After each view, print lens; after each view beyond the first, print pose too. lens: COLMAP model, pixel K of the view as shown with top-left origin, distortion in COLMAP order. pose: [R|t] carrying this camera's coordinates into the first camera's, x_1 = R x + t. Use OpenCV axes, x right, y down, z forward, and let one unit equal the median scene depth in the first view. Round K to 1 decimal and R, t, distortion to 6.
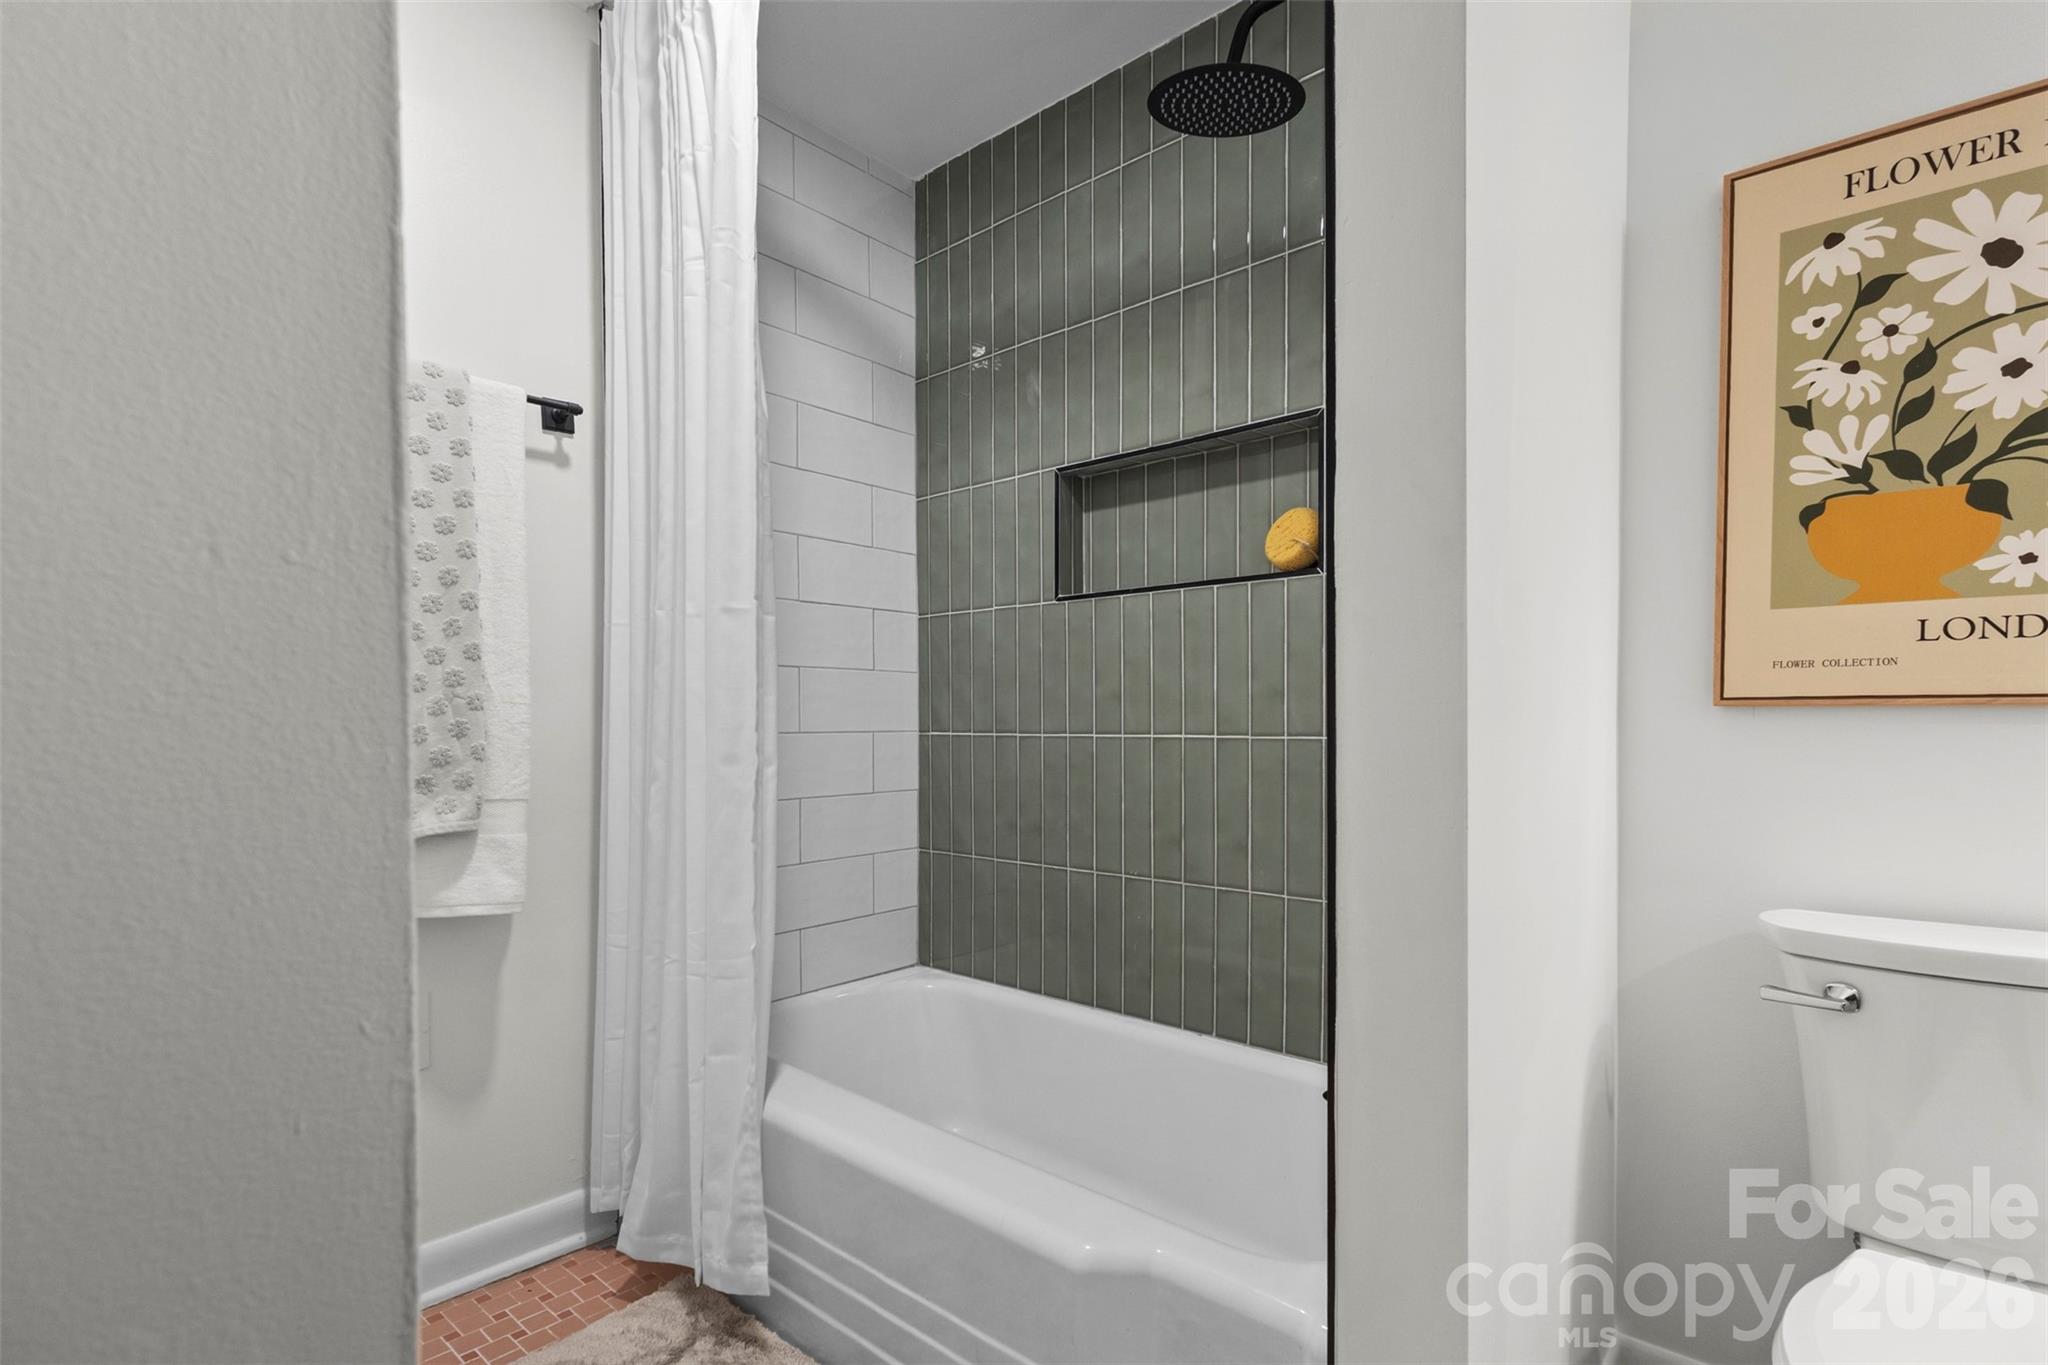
lens RADIAL K [[950.9, 0, 1021.3], [0, 950.9, 736.9], [0, 0, 1]] dist [0.011479, -0.002223]
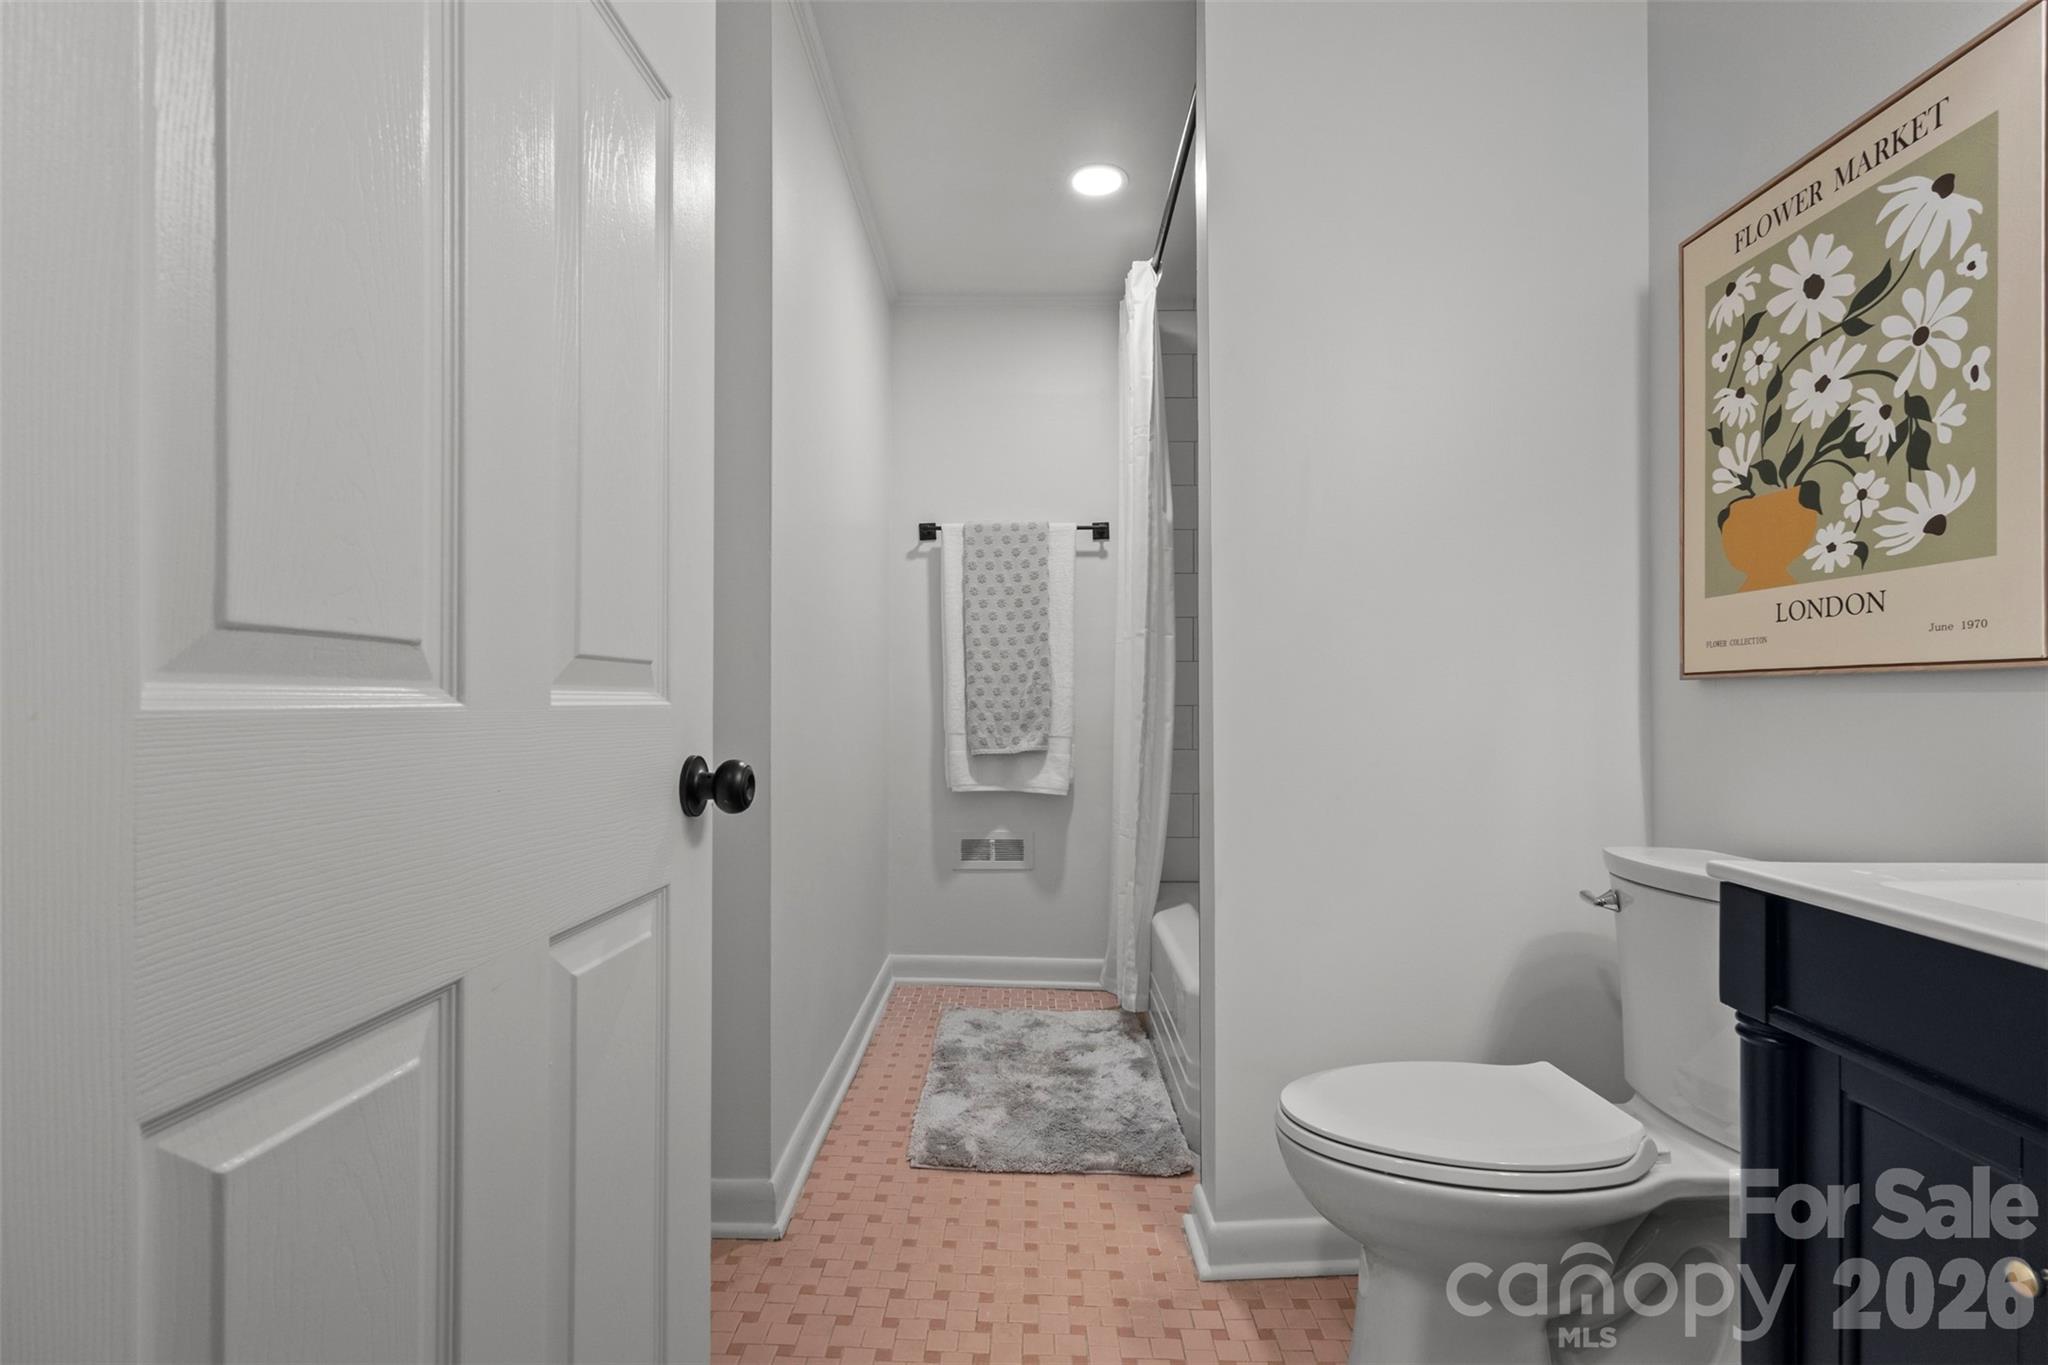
lens RADIAL K [[950.9, 0, 1033.0], [0, 950.9, 700.2], [0, 0, 1]] dist [0.011479, -0.002223]
pose [[0.655836, 0.001908, -0.754901, 1.198293], [-0.021624, 0.999634, -0.016259, 0.032307], [0.754593, 0.026987, 0.655638, -0.428197]]
